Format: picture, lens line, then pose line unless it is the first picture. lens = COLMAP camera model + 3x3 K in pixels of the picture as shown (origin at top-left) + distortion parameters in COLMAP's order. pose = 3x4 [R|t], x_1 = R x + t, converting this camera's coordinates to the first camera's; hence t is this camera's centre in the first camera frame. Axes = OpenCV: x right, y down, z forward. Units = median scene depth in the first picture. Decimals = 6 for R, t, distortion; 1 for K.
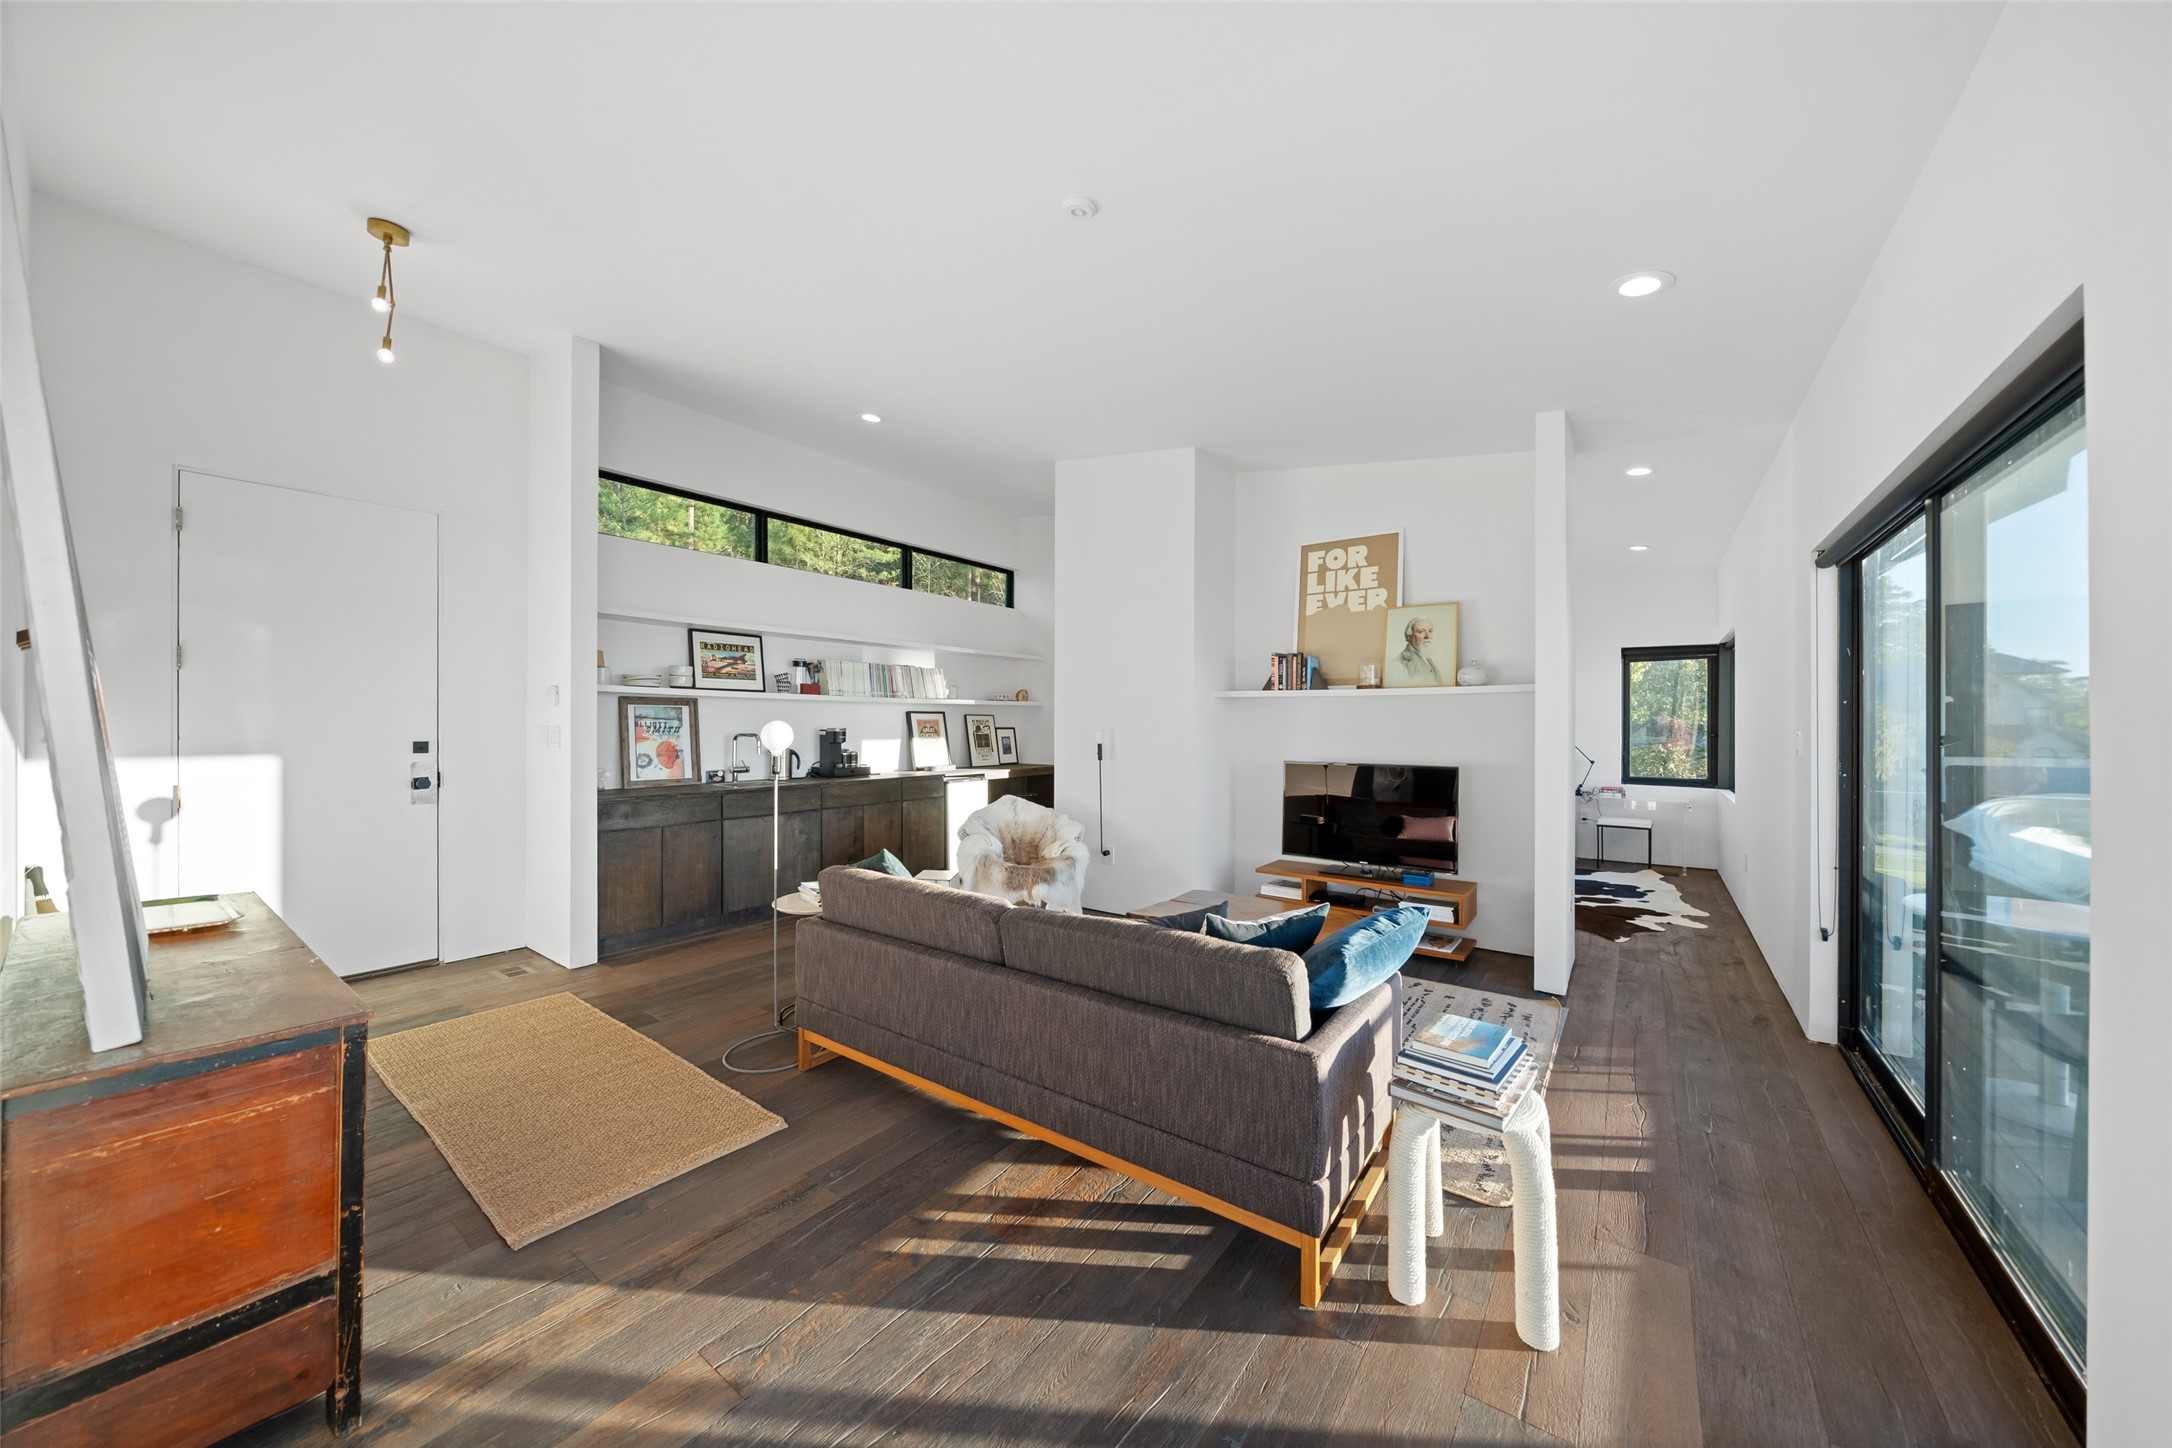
lens RADIAL K [[752.1, 0, 1094.0], [0, 752.1, 723.9], [0, 0, 1]] dist [-0.002062, -0.000062]
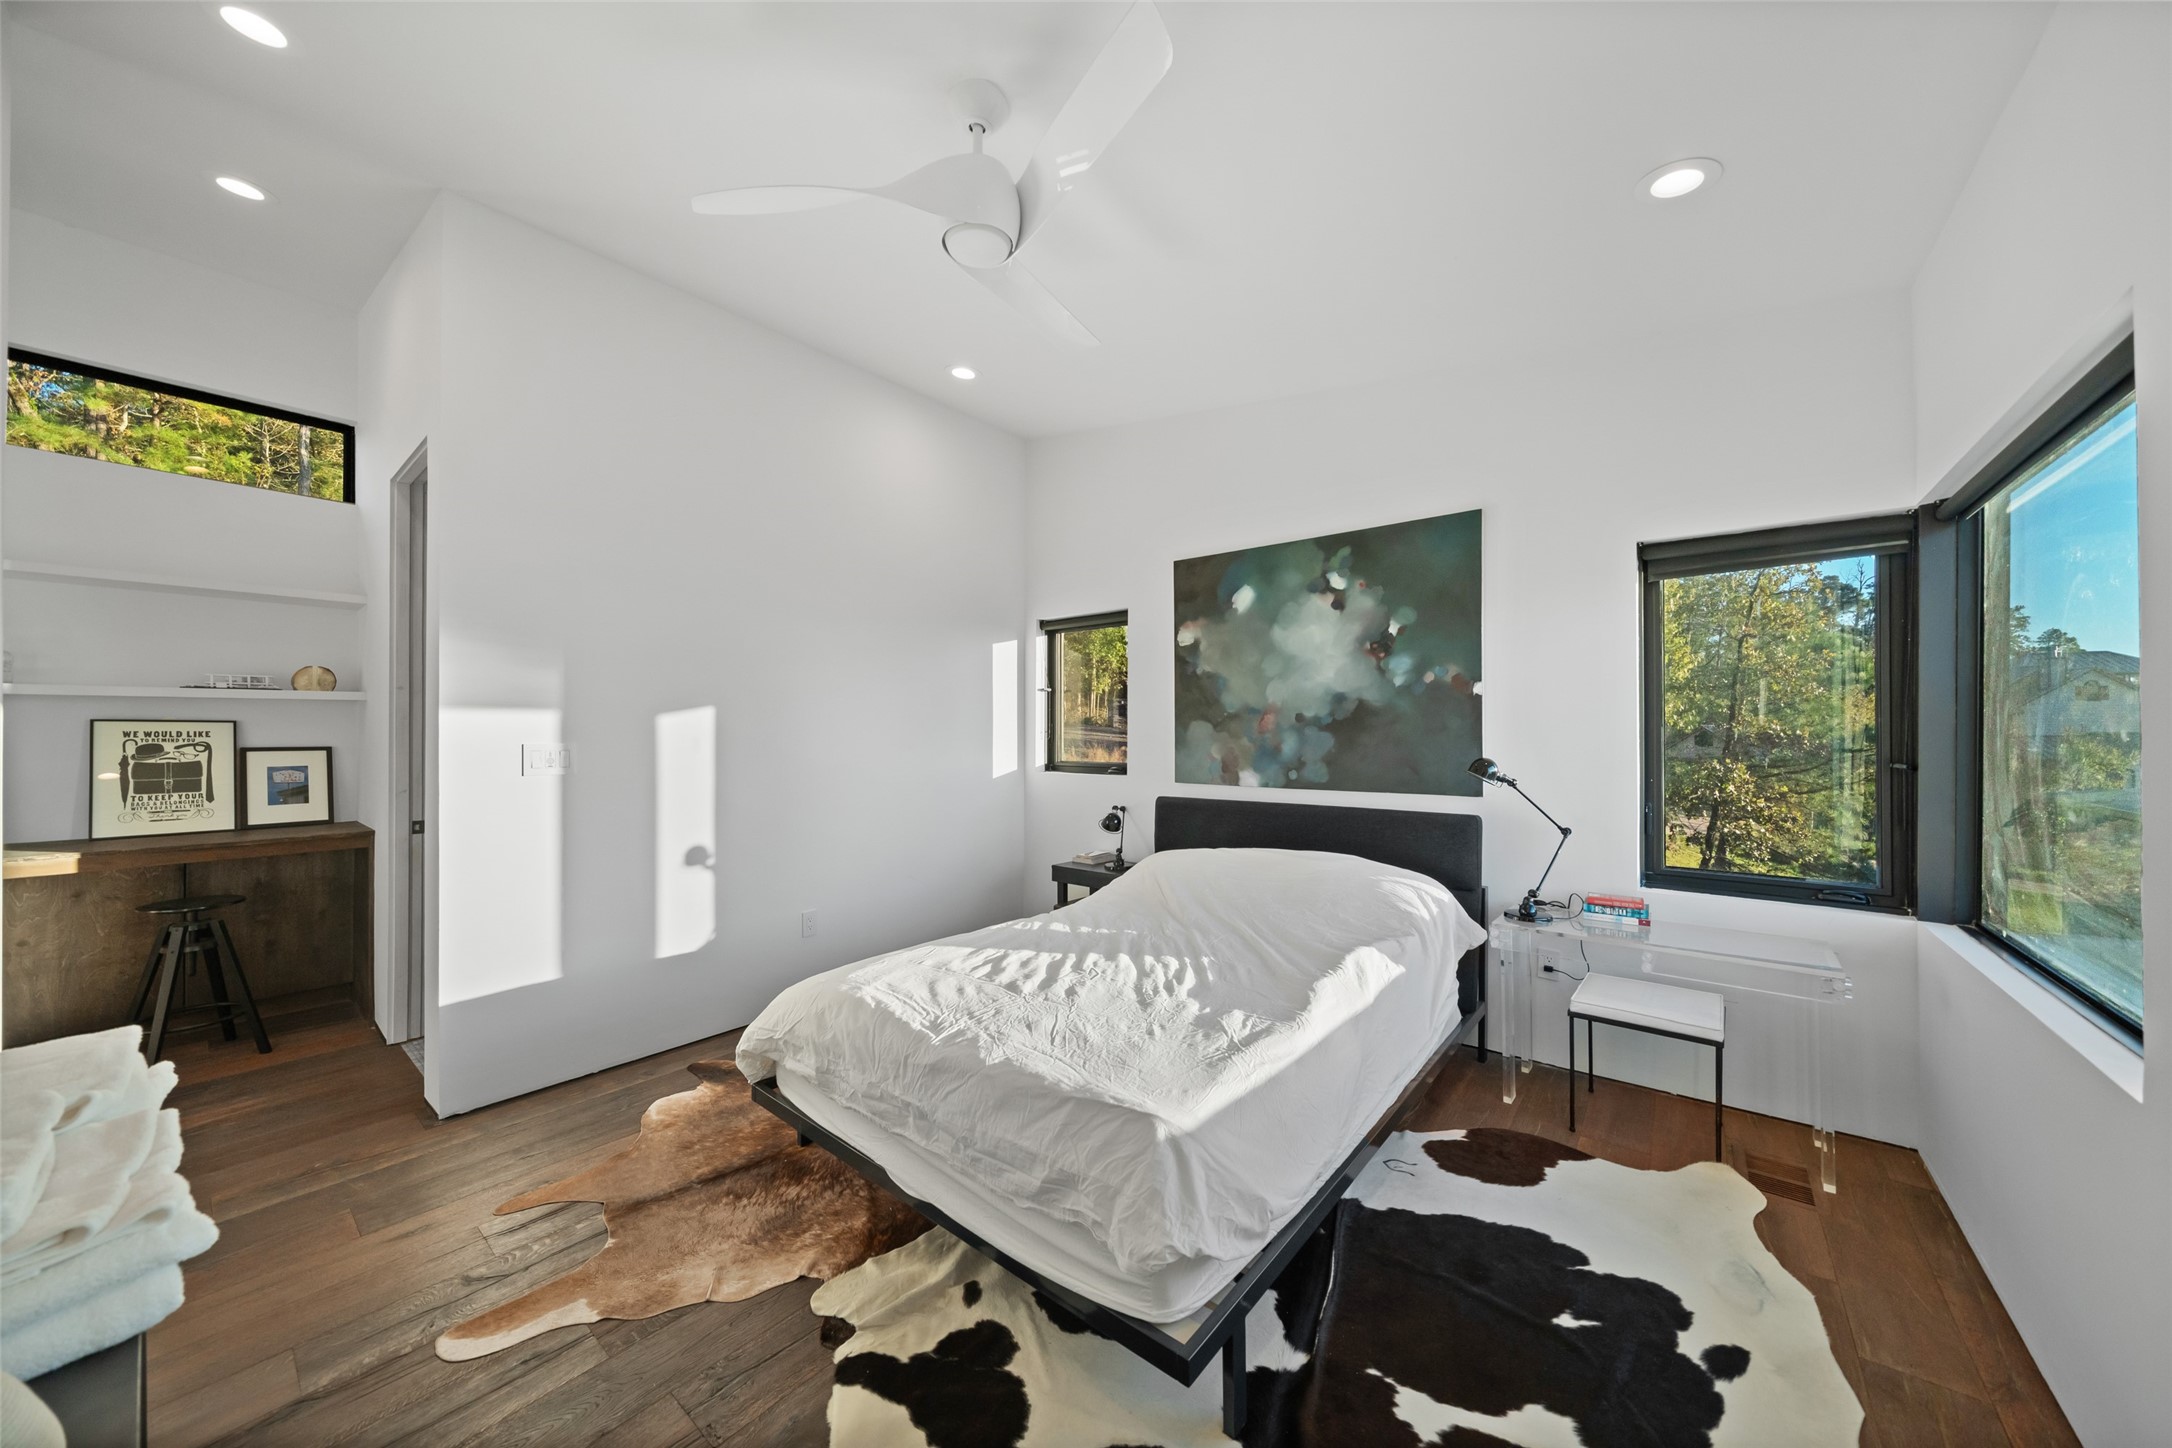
lens RADIAL K [[752.1, 0, 1074.0], [0, 752.1, 726.6], [0, 0, 1]] dist [-0.002062, -0.000062]
pose [[0.998582, -0.004039, -0.053081, 0.418543], [0.003588, 0.999957, -0.008581, -0.002117], [0.053113, 0.008378, 0.998553, 0.579190]]
